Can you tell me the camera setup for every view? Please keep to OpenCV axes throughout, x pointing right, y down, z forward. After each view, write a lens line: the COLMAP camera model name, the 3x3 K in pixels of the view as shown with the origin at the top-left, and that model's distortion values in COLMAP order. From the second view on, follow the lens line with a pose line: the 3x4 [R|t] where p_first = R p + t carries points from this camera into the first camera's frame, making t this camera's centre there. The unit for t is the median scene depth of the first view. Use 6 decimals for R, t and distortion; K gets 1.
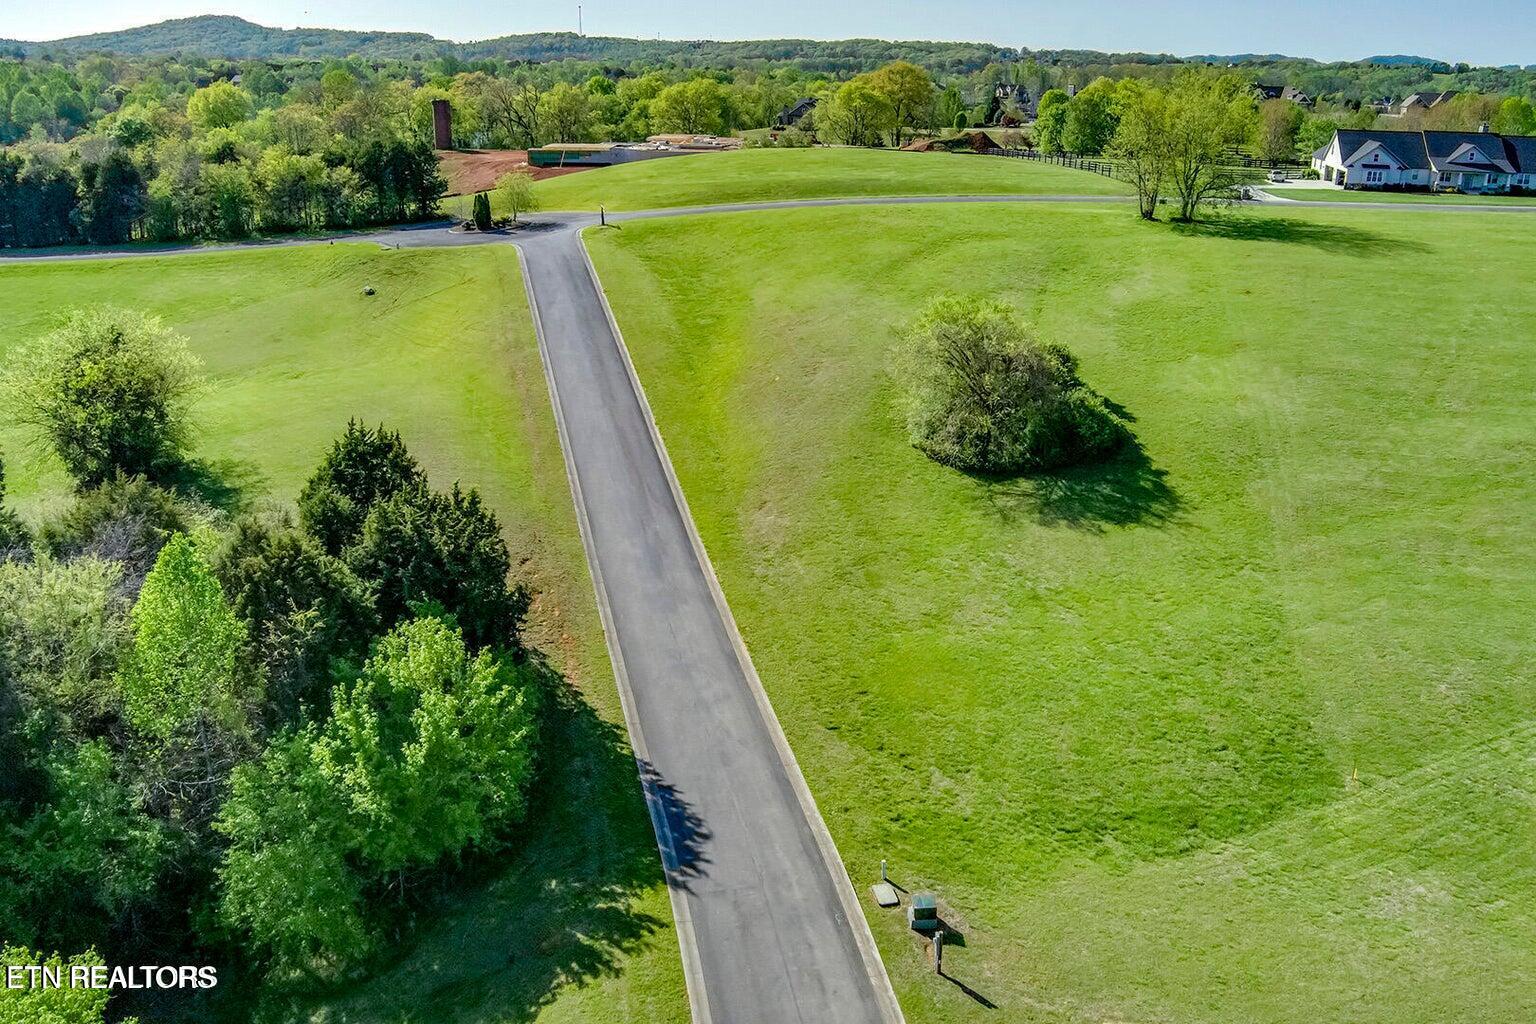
lens RADIAL K [[1328.8, 0, 796.6], [0, 1328.8, 503.5], [0, 0, 1]] dist [-0.082142, 0.034778]
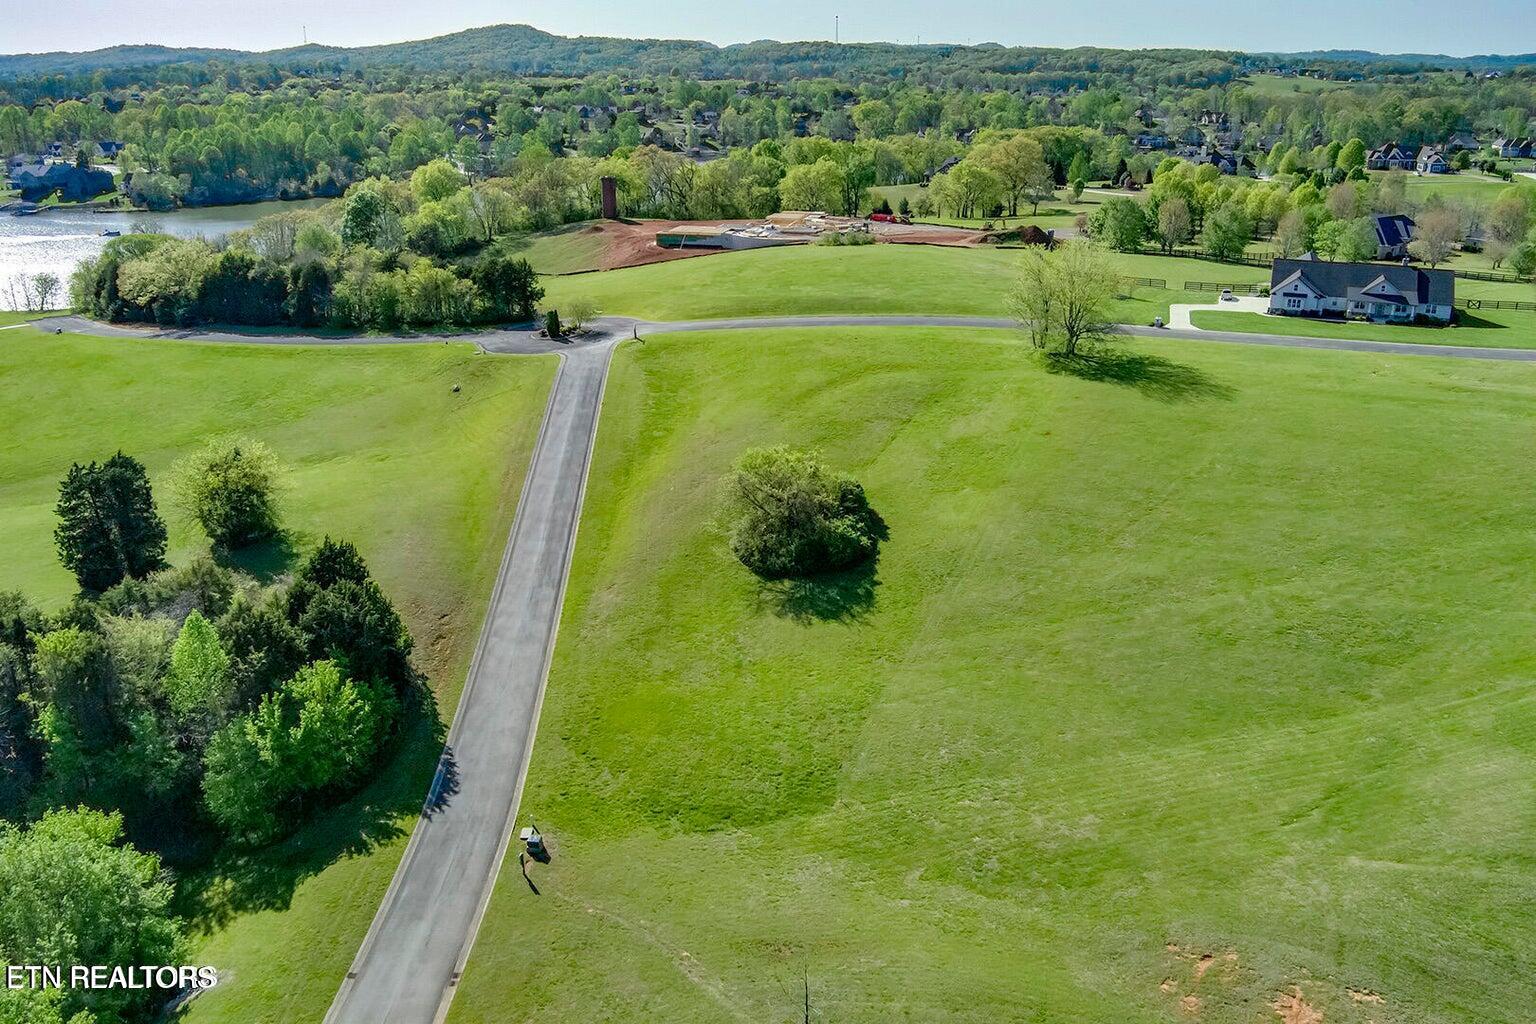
lens RADIAL K [[1269.6, 0, 775.6], [0, 1269.6, 510.2], [0, 0, 1]] dist [-0.081434, 0.030433]
pose [[0.979470, 0.059134, -0.192723, 0.429181], [-0.056065, 0.998199, 0.021342, -0.126350], [0.193638, -0.010099, 0.981021, -0.391466]]
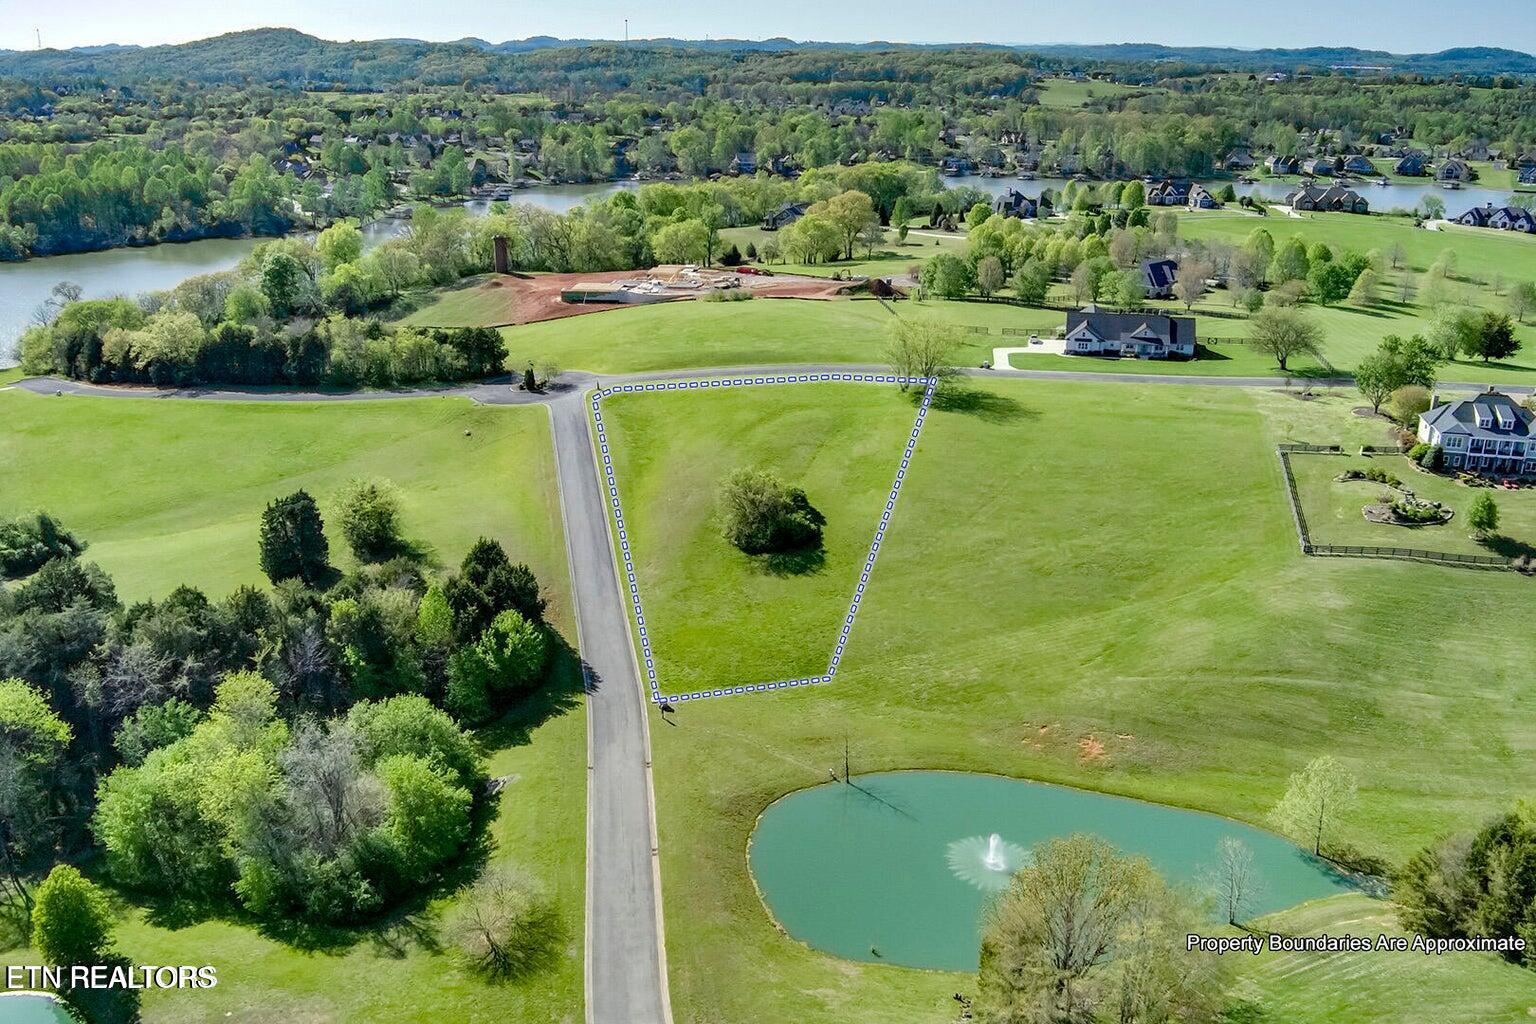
lens RADIAL K [[1328.8, 0, 759.3], [0, 1328.8, 519.1], [0, 0, 1]] dist [-0.082142, 0.034778]
pose [[0.998131, 0.010914, -0.060134, 0.297847], [-0.010510, 0.999920, 0.007038, -0.093950], [0.060206, -0.006392, 0.998166, -1.266543]]
